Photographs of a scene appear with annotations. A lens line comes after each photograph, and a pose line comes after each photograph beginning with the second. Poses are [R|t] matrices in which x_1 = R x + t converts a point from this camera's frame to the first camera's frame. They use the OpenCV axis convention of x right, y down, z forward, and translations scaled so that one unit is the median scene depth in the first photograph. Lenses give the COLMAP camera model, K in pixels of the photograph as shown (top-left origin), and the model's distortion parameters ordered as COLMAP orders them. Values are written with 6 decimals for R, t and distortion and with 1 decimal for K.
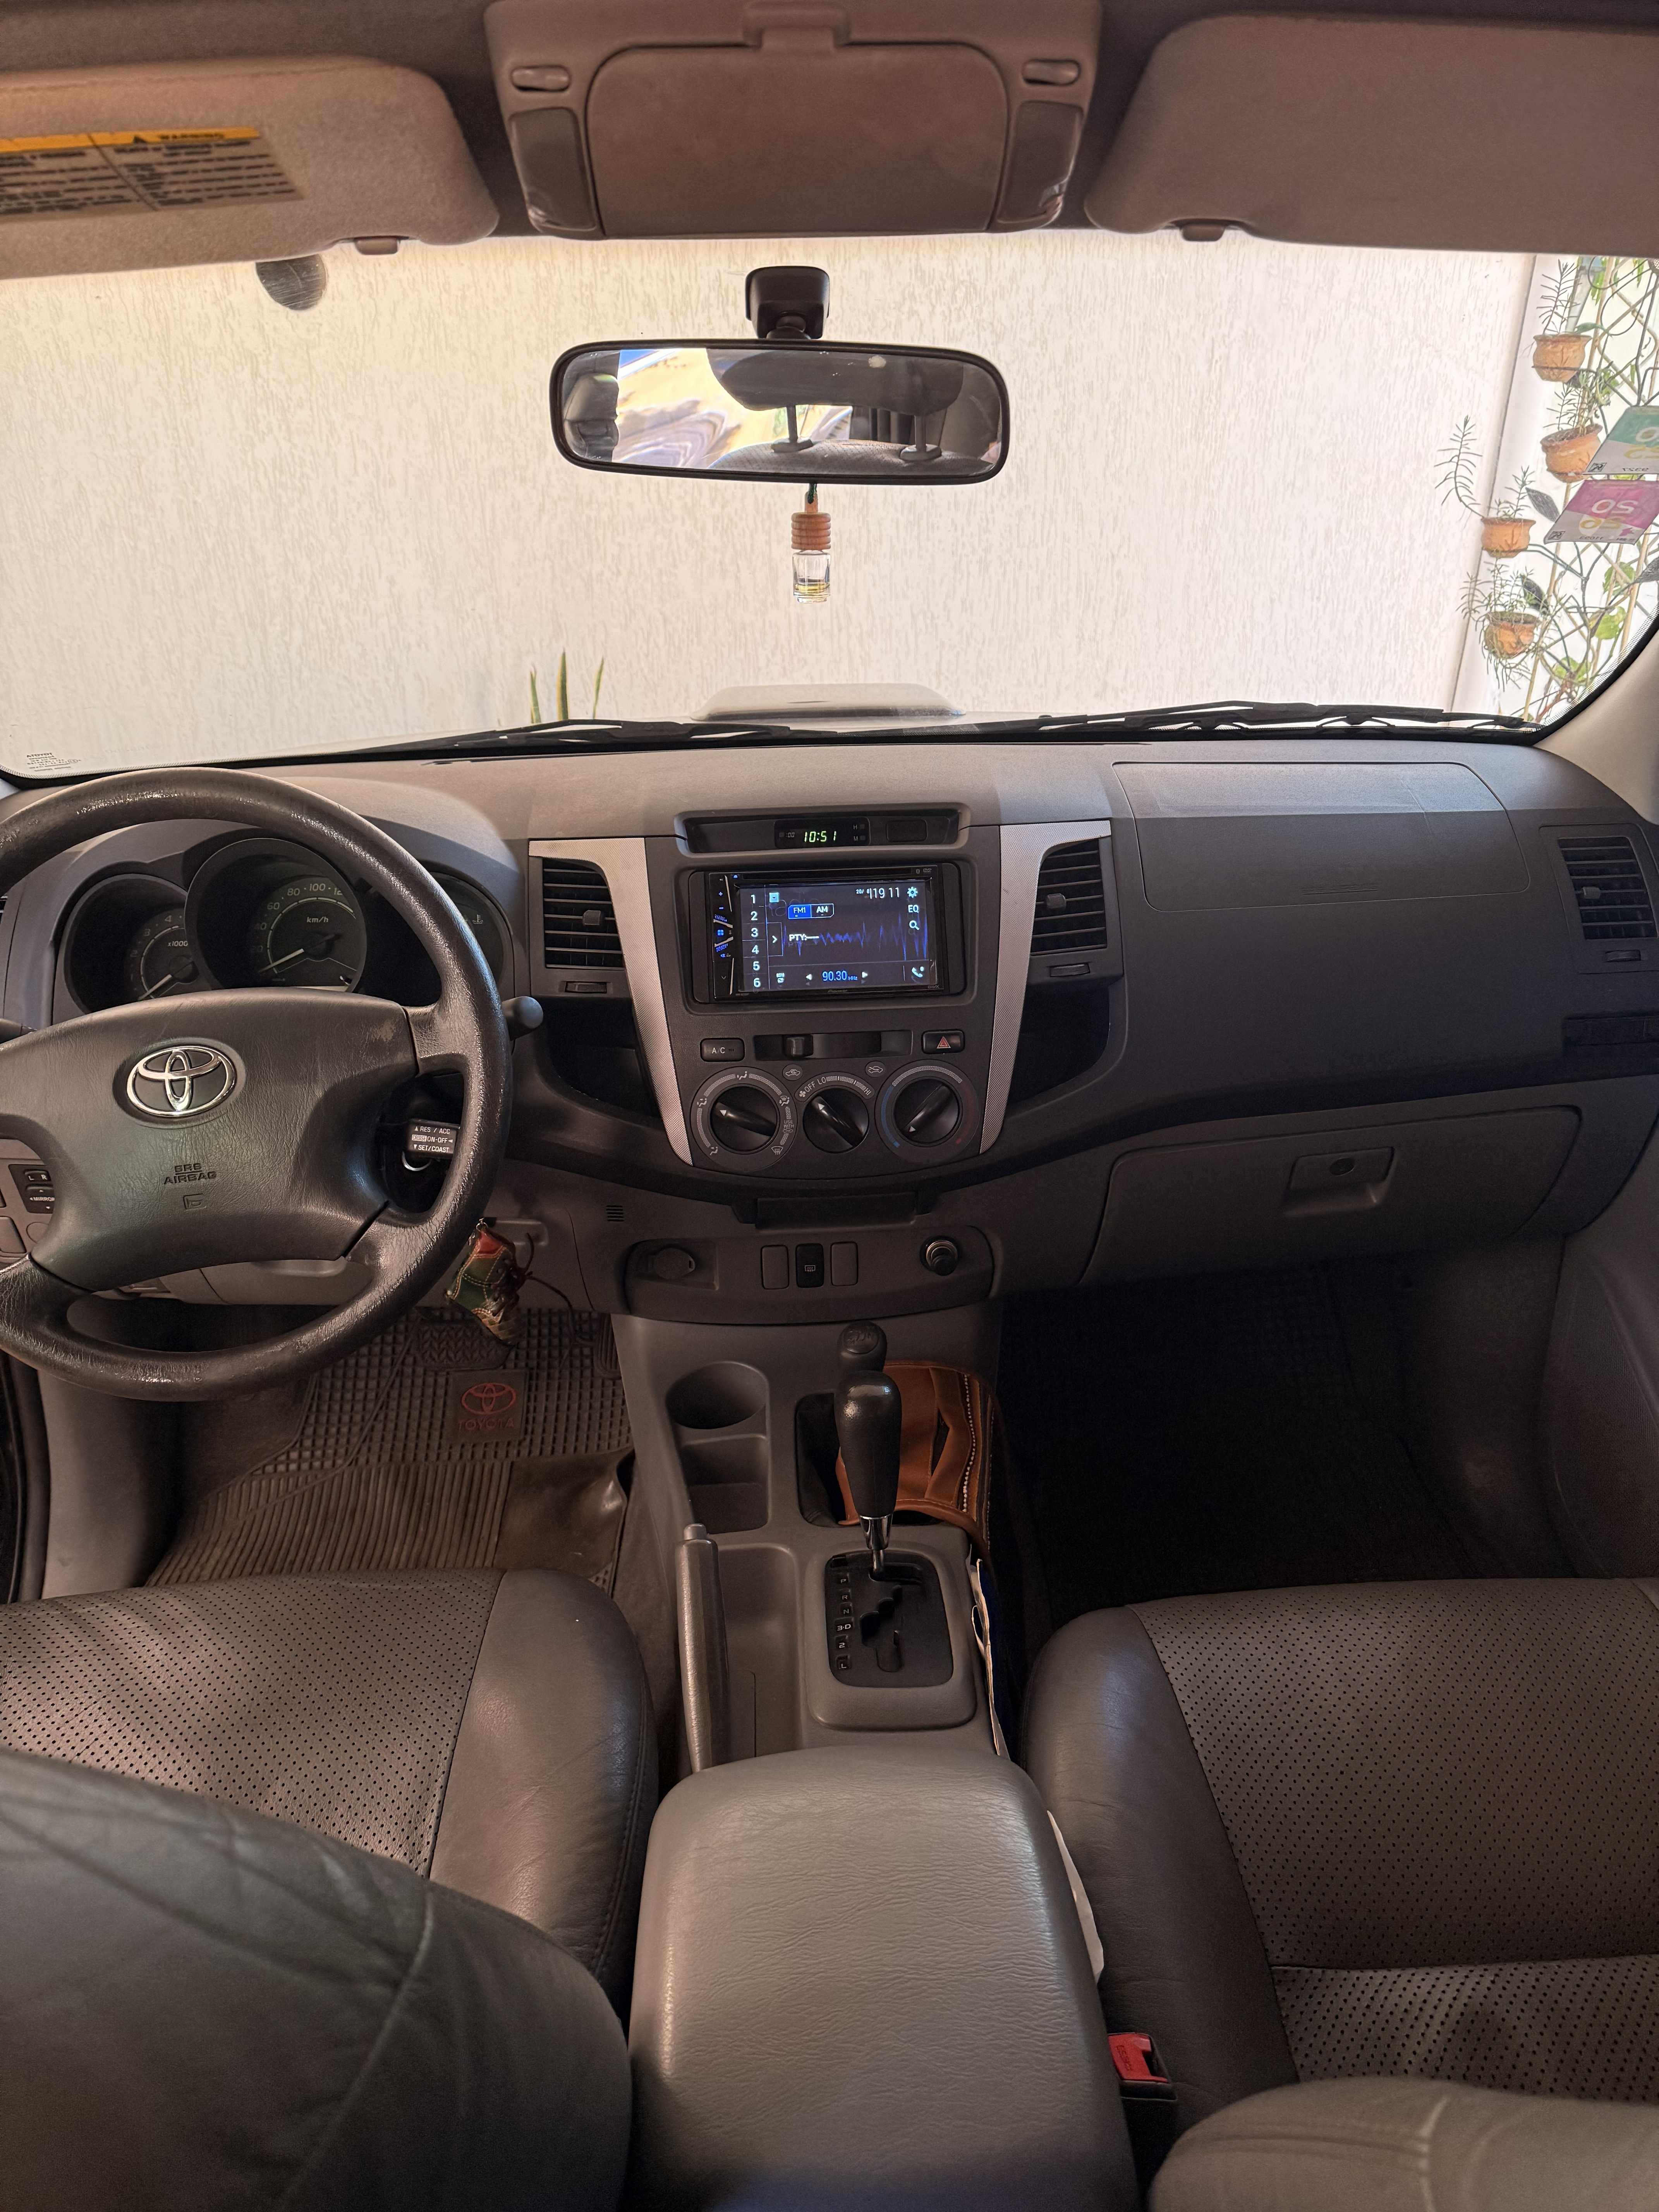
lens RADIAL K [[1537.6, 0, 829.5], [0, 1537.6, 1106.0], [0, 0, 1]] dist [0.111253, -0.132675]
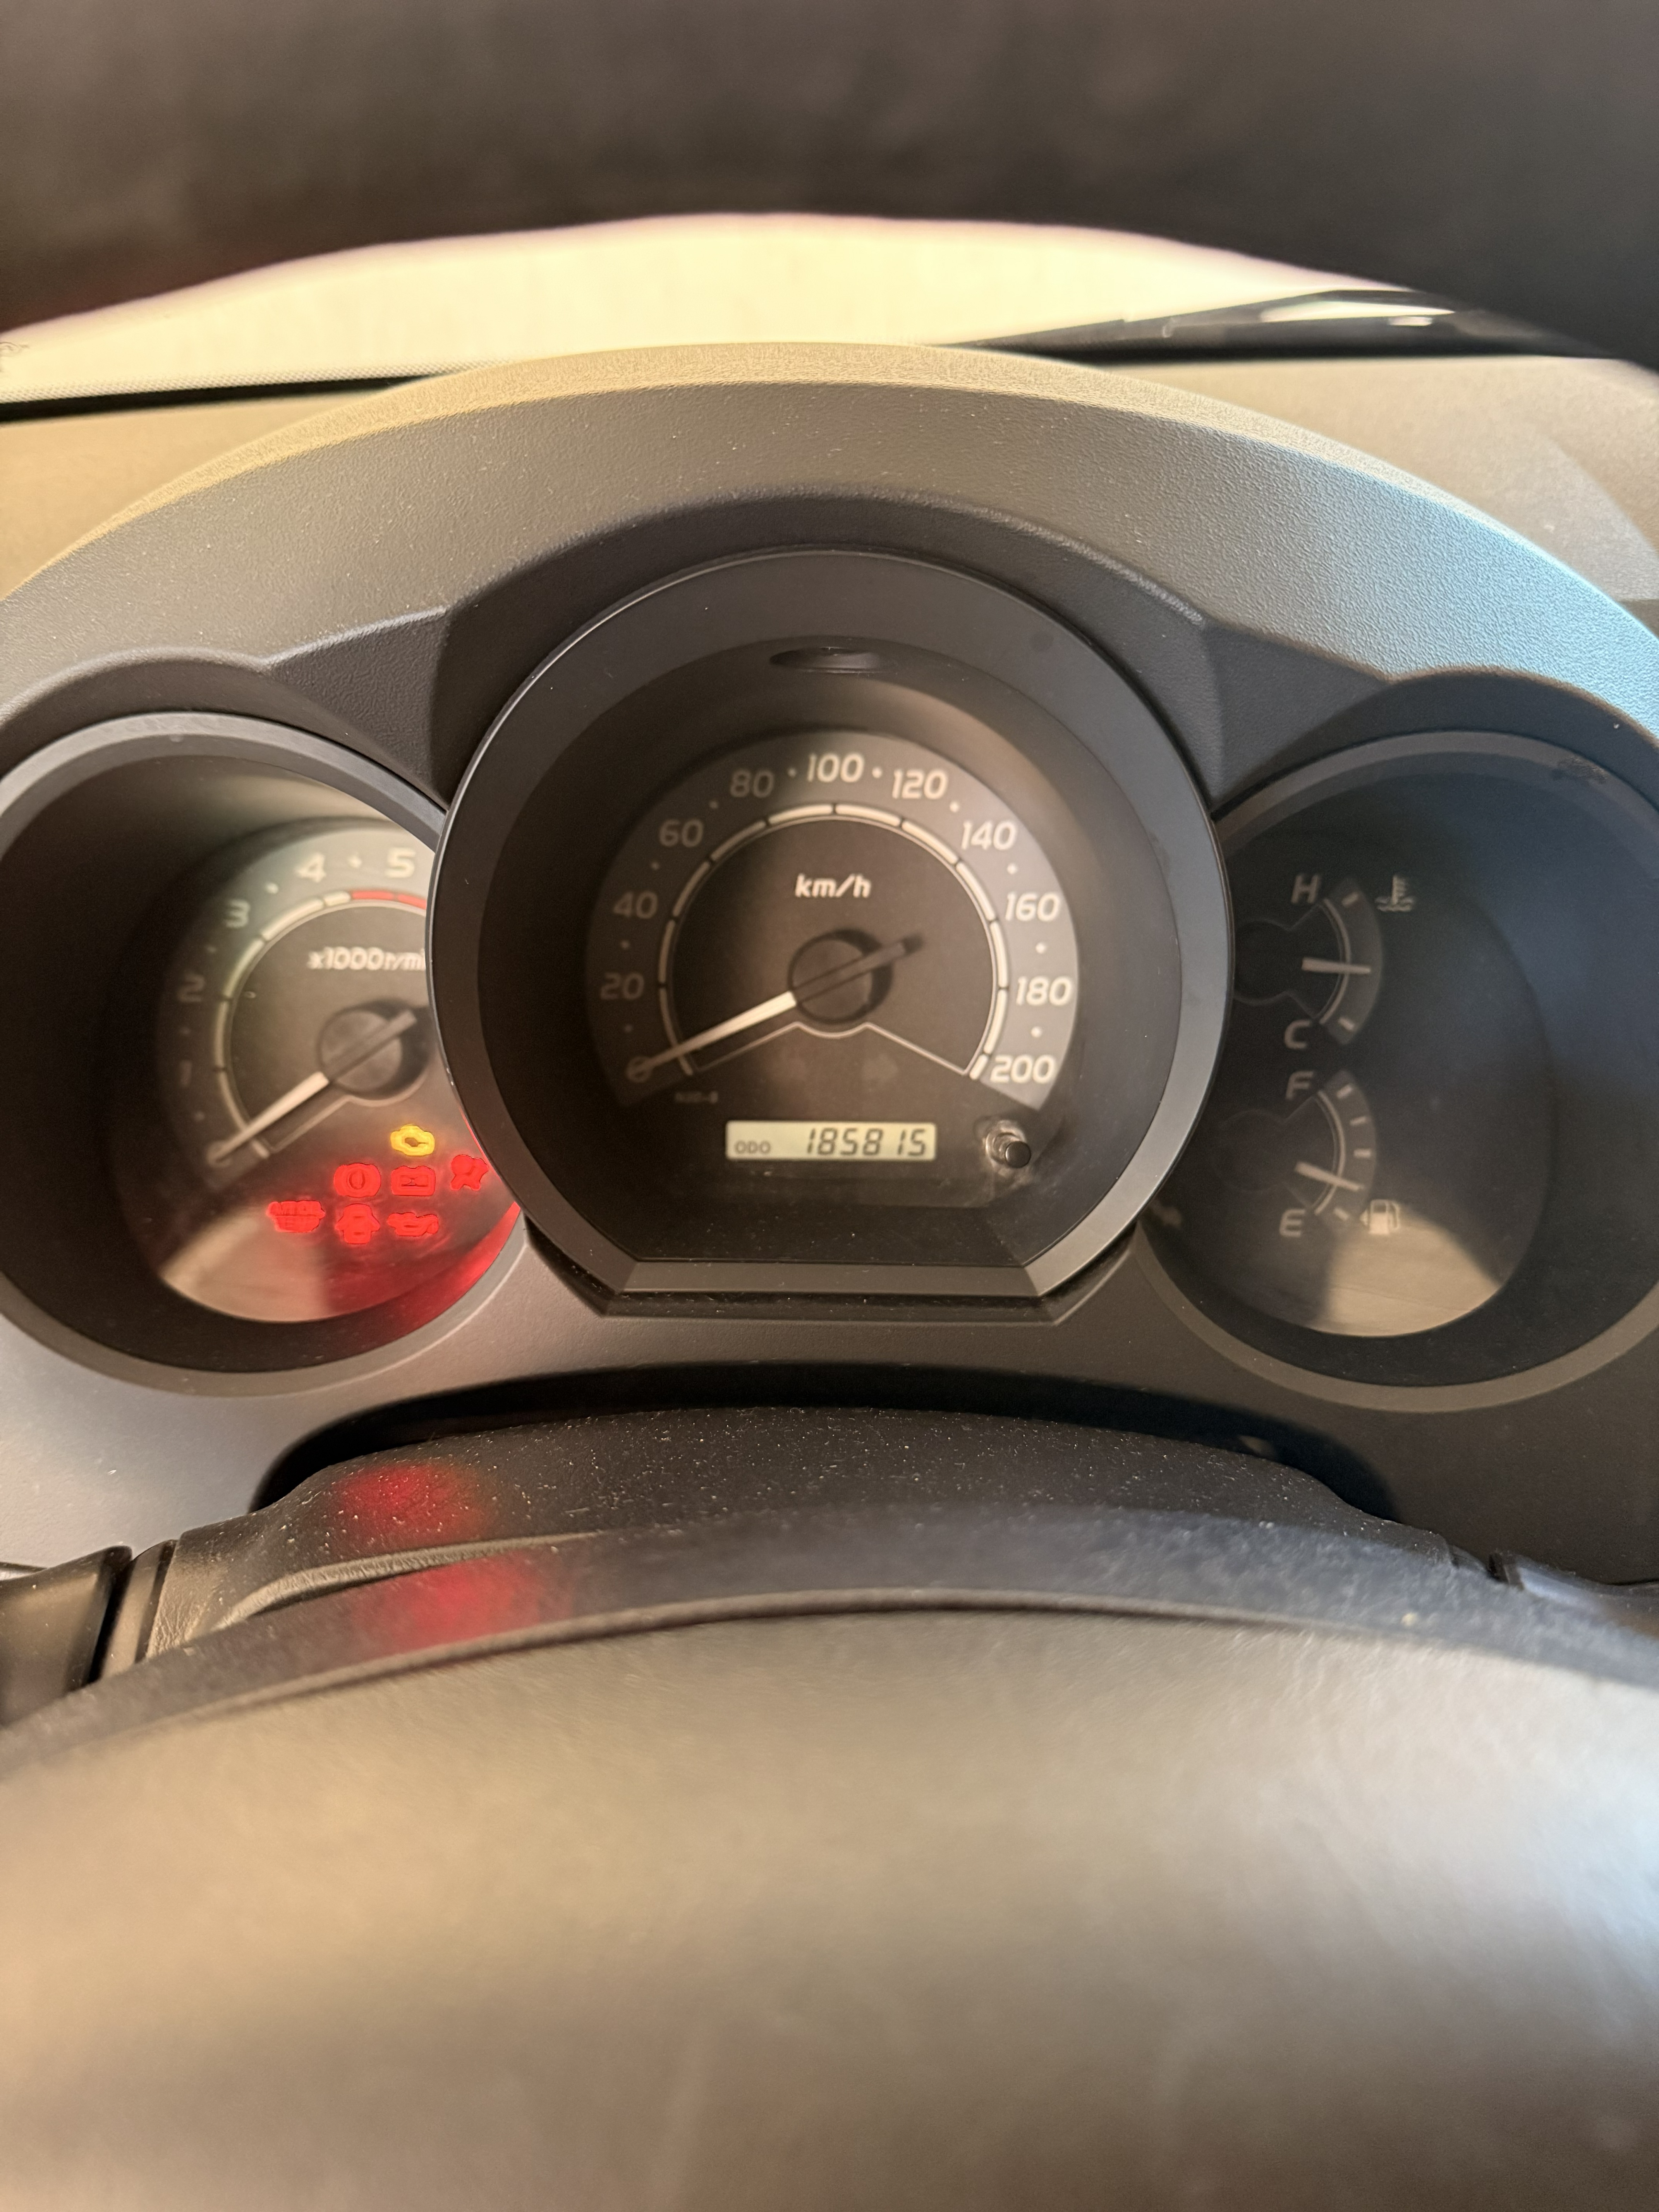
lens RADIAL K [[1537.6, 0, 829.5], [0, 1537.6, 1106.0], [0, 0, 1]] dist [0.111253, -0.132675]
pose [[0.999096, 0.034522, -0.024825, -0.322362], [-0.031257, 0.992080, 0.121655, -0.114342], [0.028828, -0.120769, 0.992262, 0.721377]]
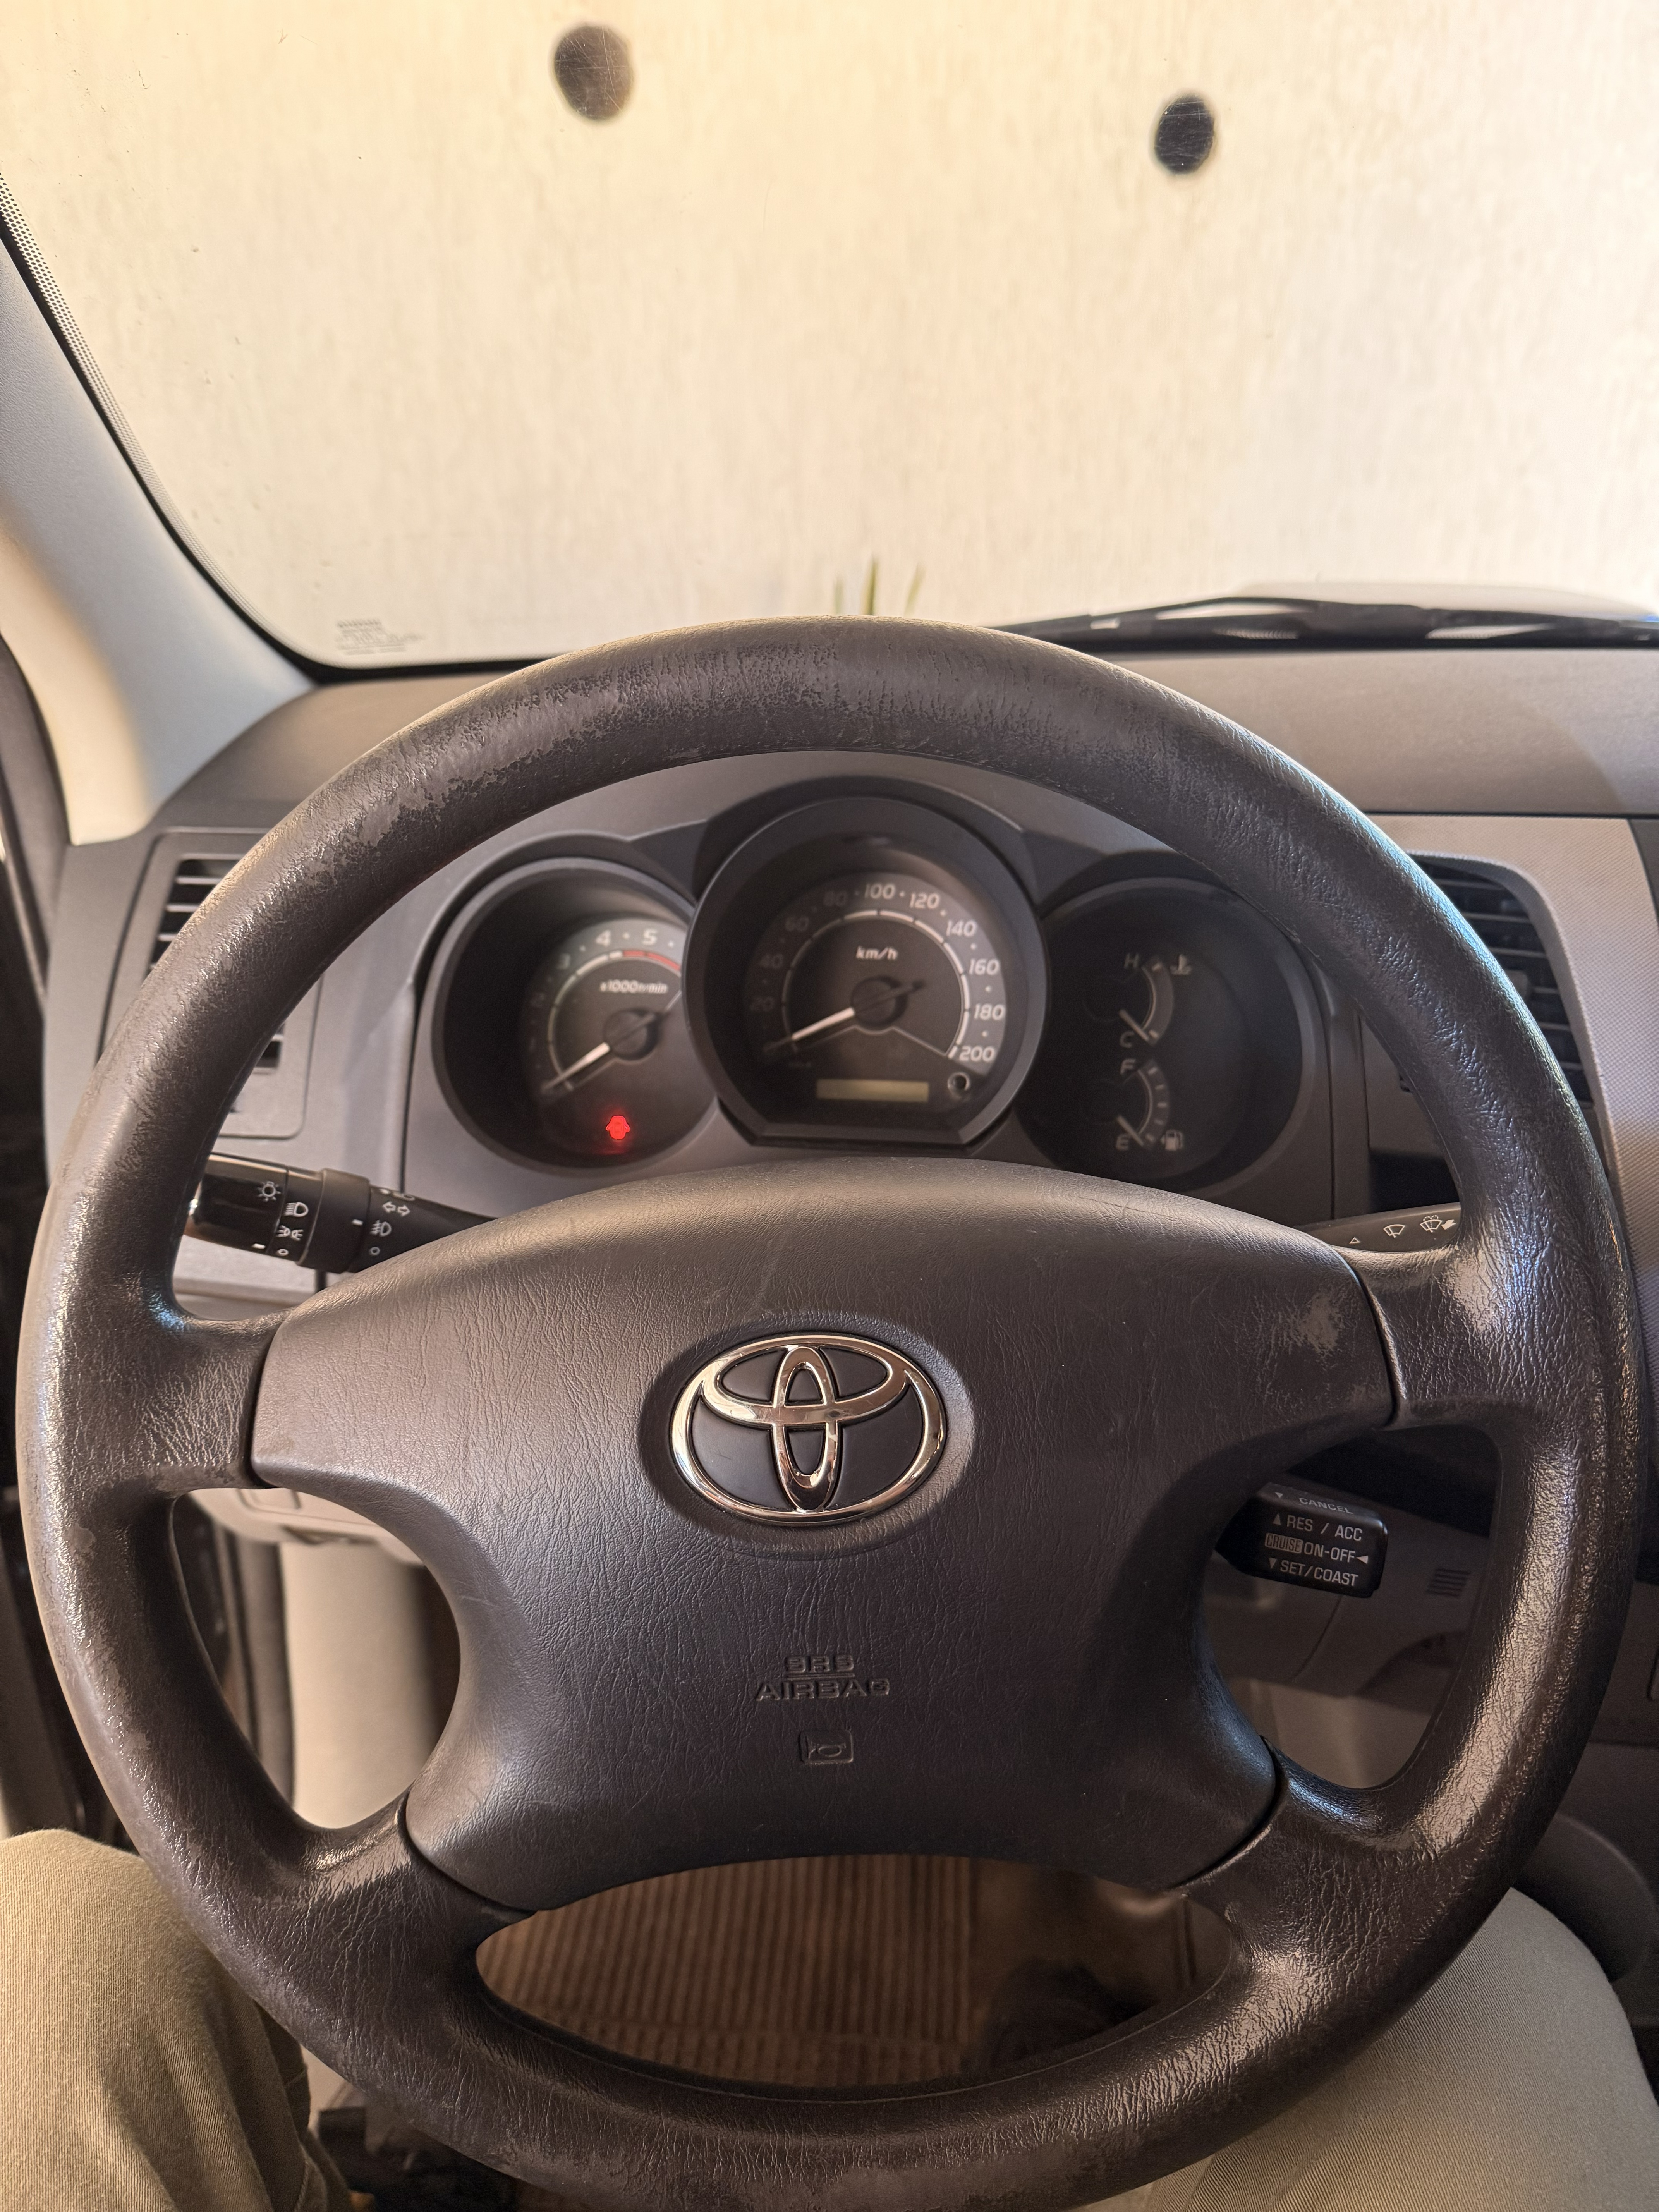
lens RADIAL K [[1537.6, 0, 829.5], [0, 1537.6, 1106.0], [0, 0, 1]] dist [0.111253, -0.132675]
pose [[0.994025, 0.060317, -0.090977, -0.295736], [-0.057399, 0.997760, 0.034350, -0.085601], [0.092845, -0.028923, 0.995260, 0.484194]]
